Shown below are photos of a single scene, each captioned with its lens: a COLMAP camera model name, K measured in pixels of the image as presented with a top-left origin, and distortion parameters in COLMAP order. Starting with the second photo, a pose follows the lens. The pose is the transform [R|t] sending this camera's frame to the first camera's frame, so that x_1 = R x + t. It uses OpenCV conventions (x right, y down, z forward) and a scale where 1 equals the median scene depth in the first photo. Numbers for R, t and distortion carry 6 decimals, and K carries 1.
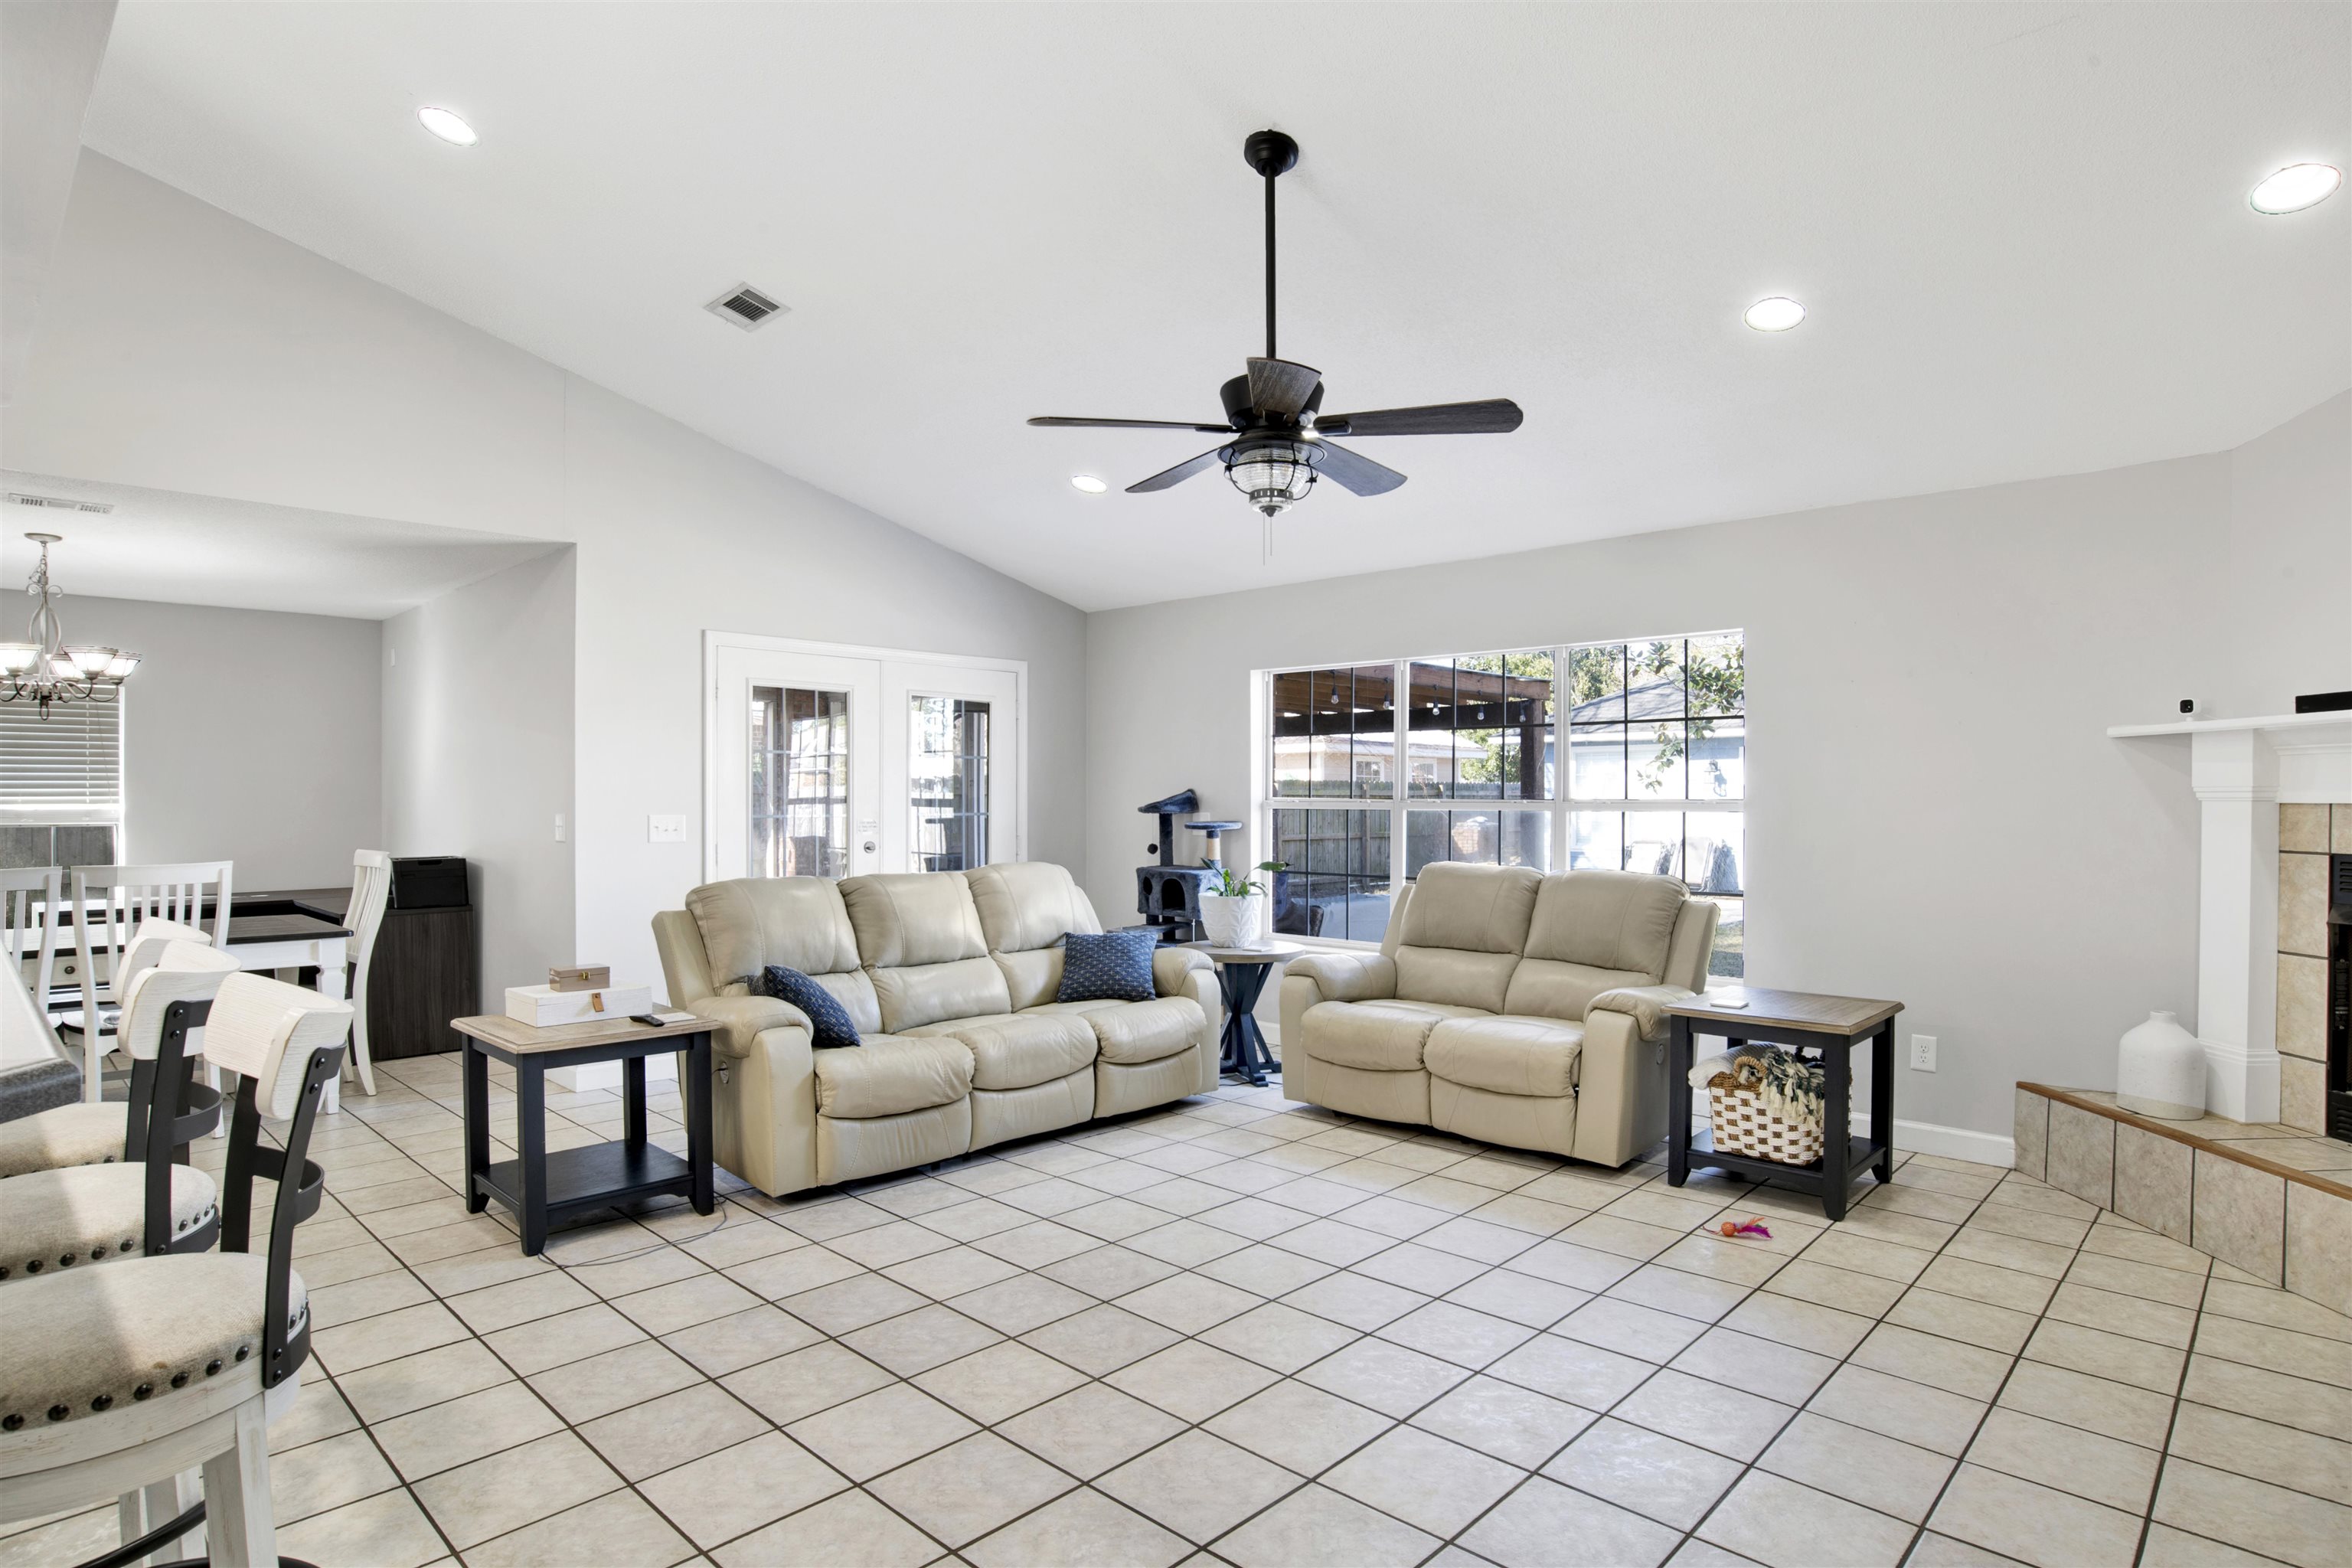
lens RADIAL K [[1244.5, 0, 1208.6], [0, 1244.5, 804.8], [0, 0, 1]] dist [-0.062705, 0.017793]
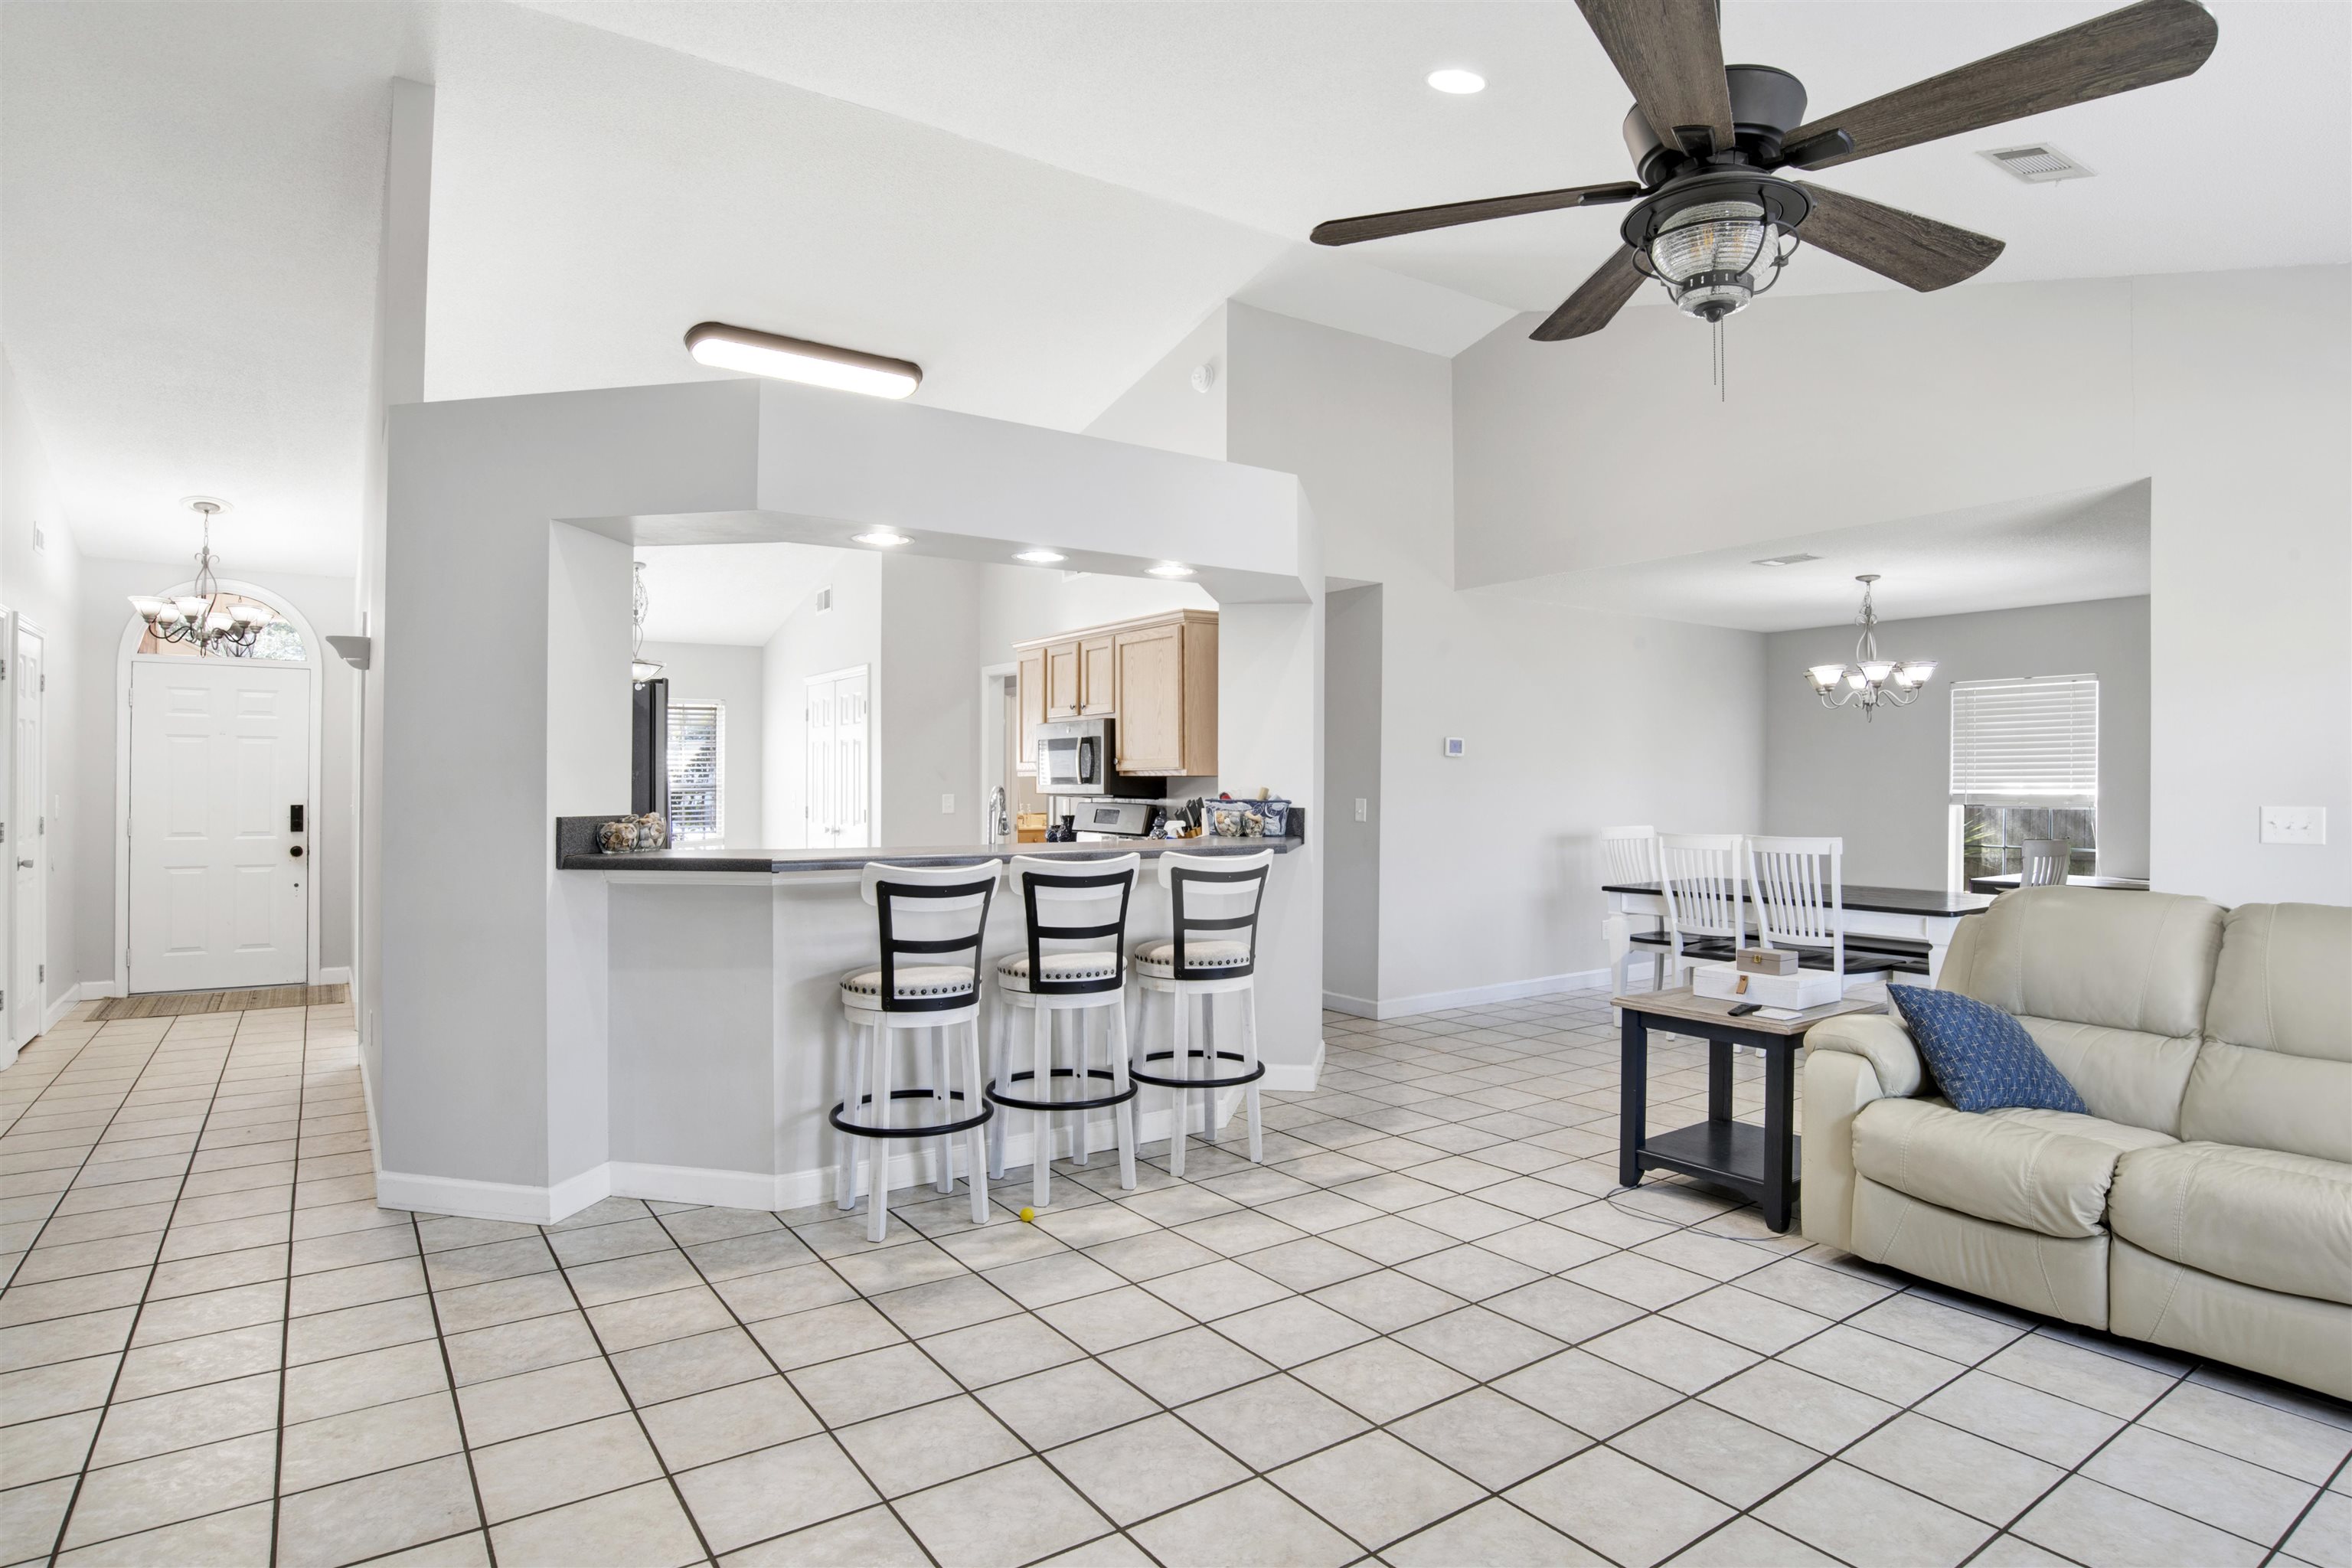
lens RADIAL K [[1264.2, 0, 1211.5], [0, 1264.2, 774.4], [0, 0, 1]] dist [-0.058869, 0.019587]
pose [[-0.190284, -0.008752, -0.981690, 0.614608], [-0.006015, 0.999952, -0.007749, -0.002648], [0.981711, 0.004430, -0.190328, 0.773755]]
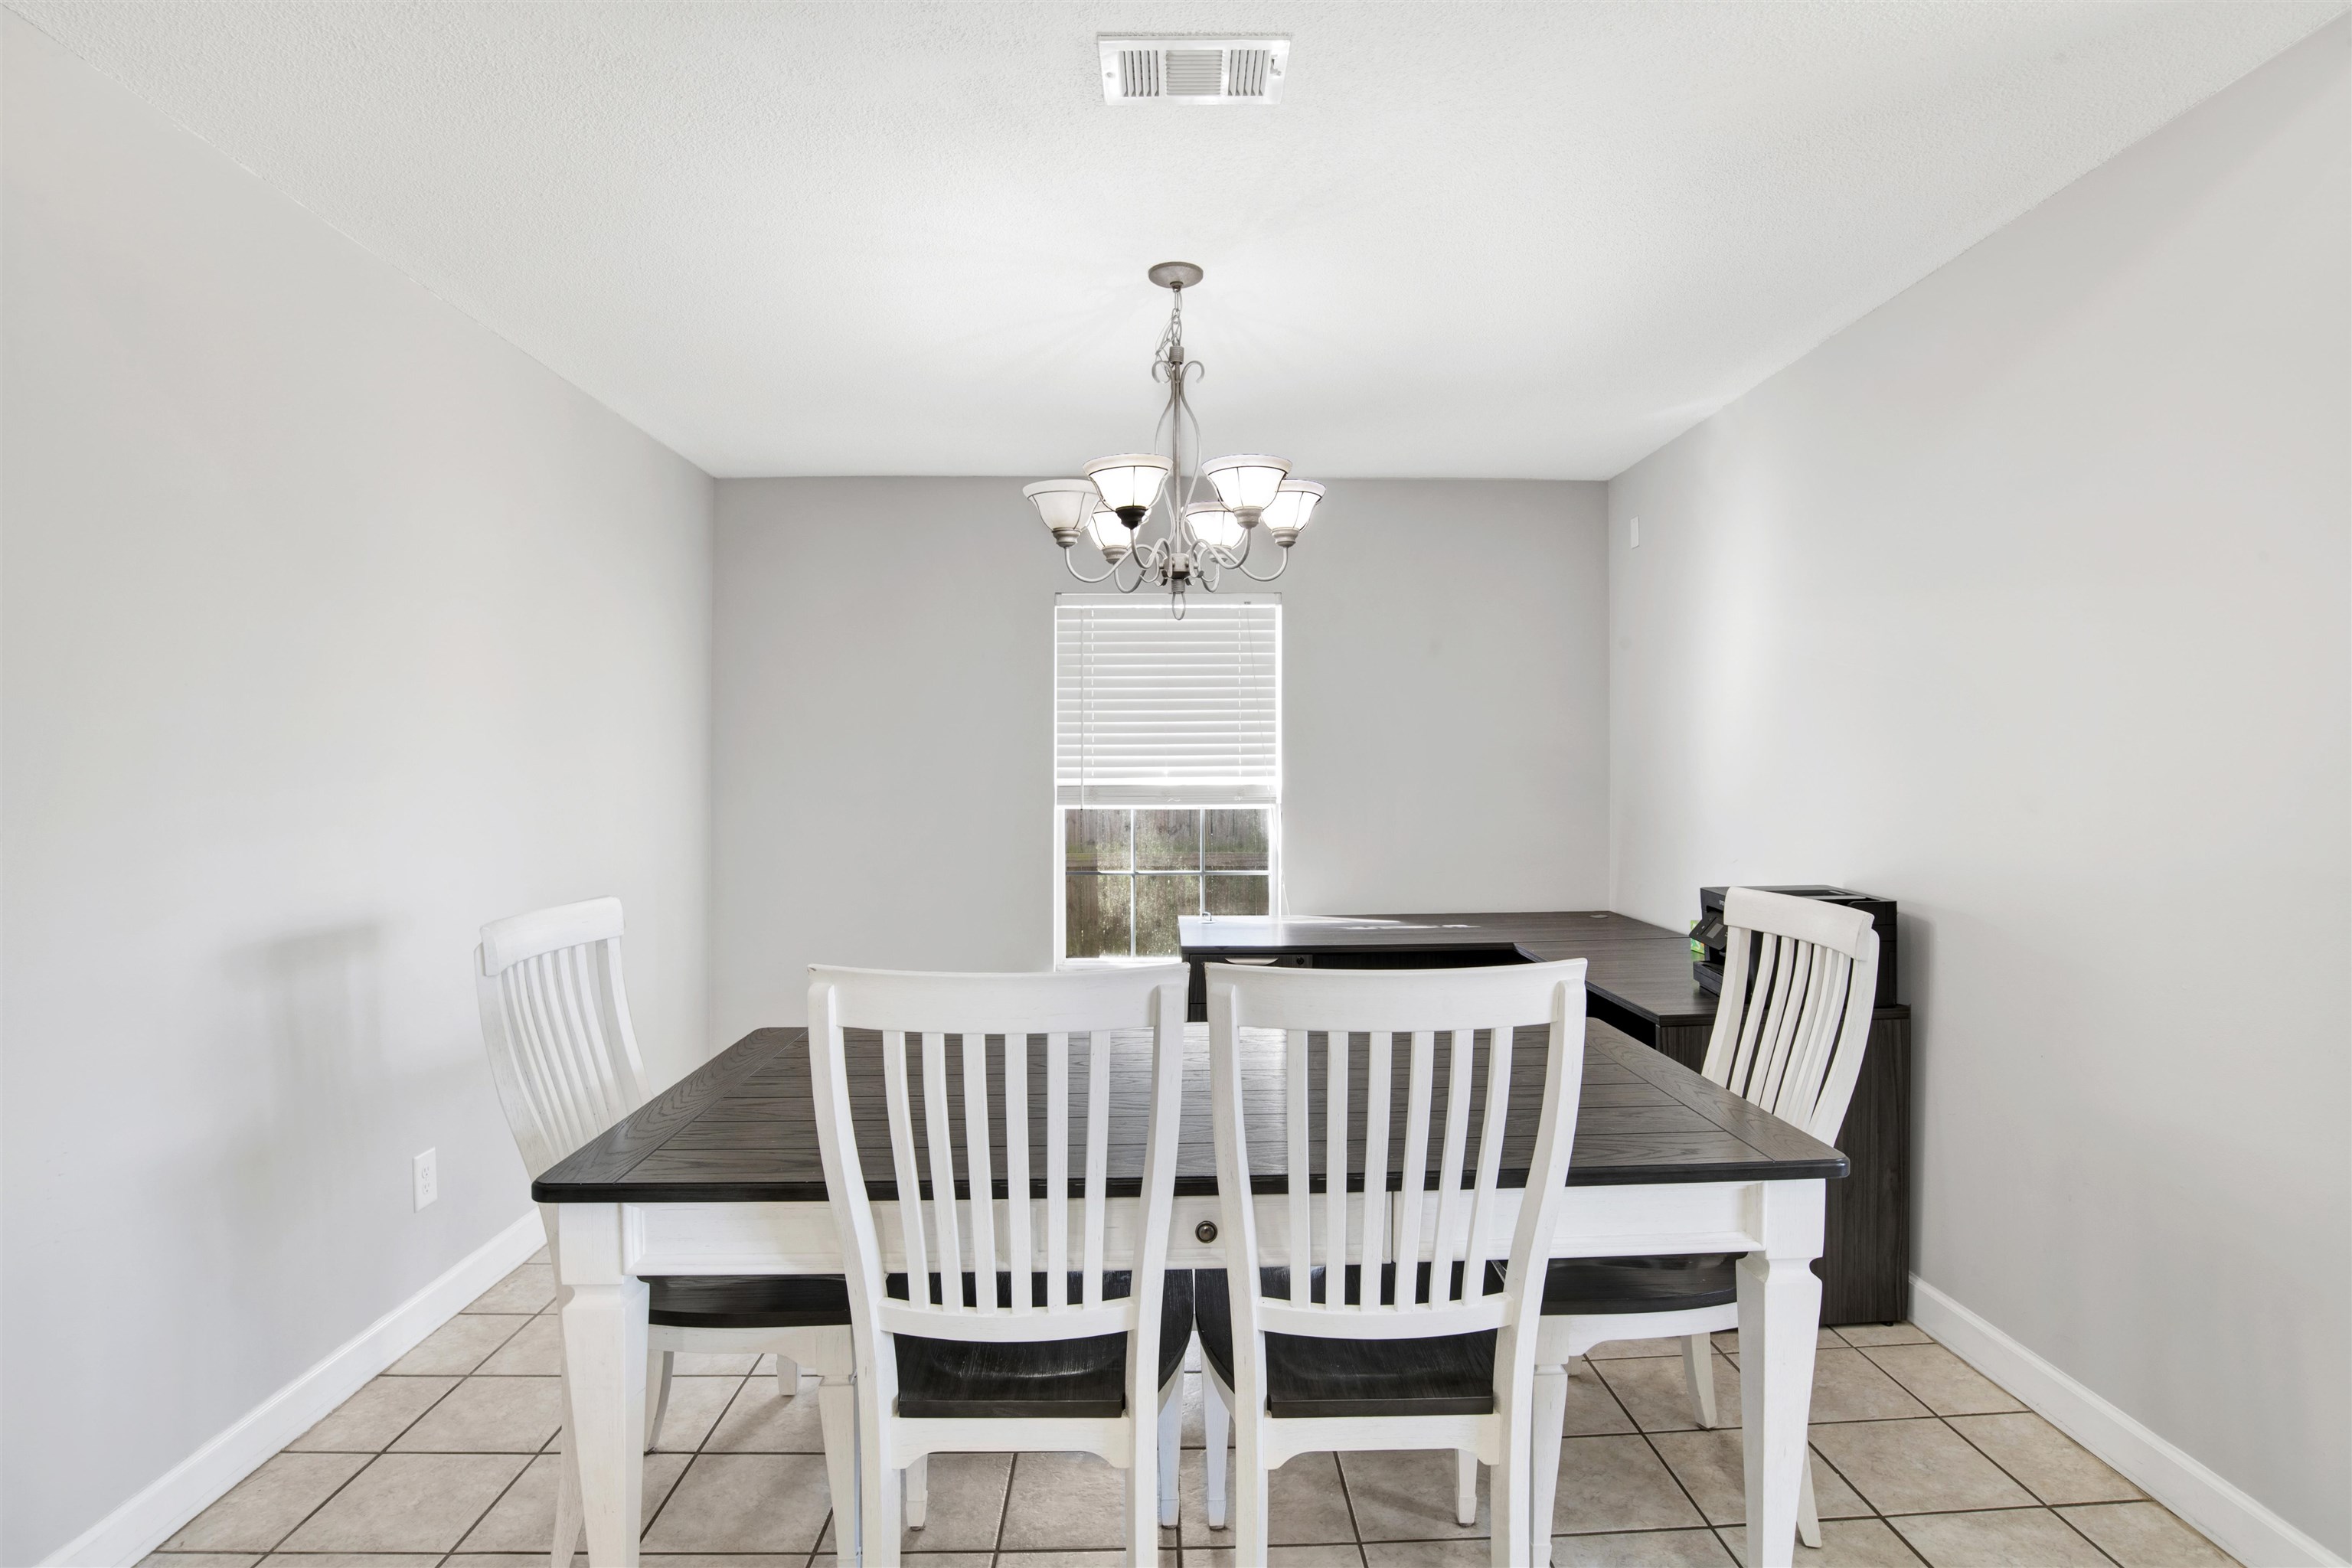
lens RADIAL K [[1264.2, 0, 1211.5], [0, 1264.2, 774.4], [0, 0, 1]] dist [-0.058869, 0.019587]
pose [[0.712280, 0.000143, -0.701896, -0.788990], [-0.000763, 1.000000, -0.000571, -0.005199], [0.701895, 0.000942, 0.712280, 0.837640]]
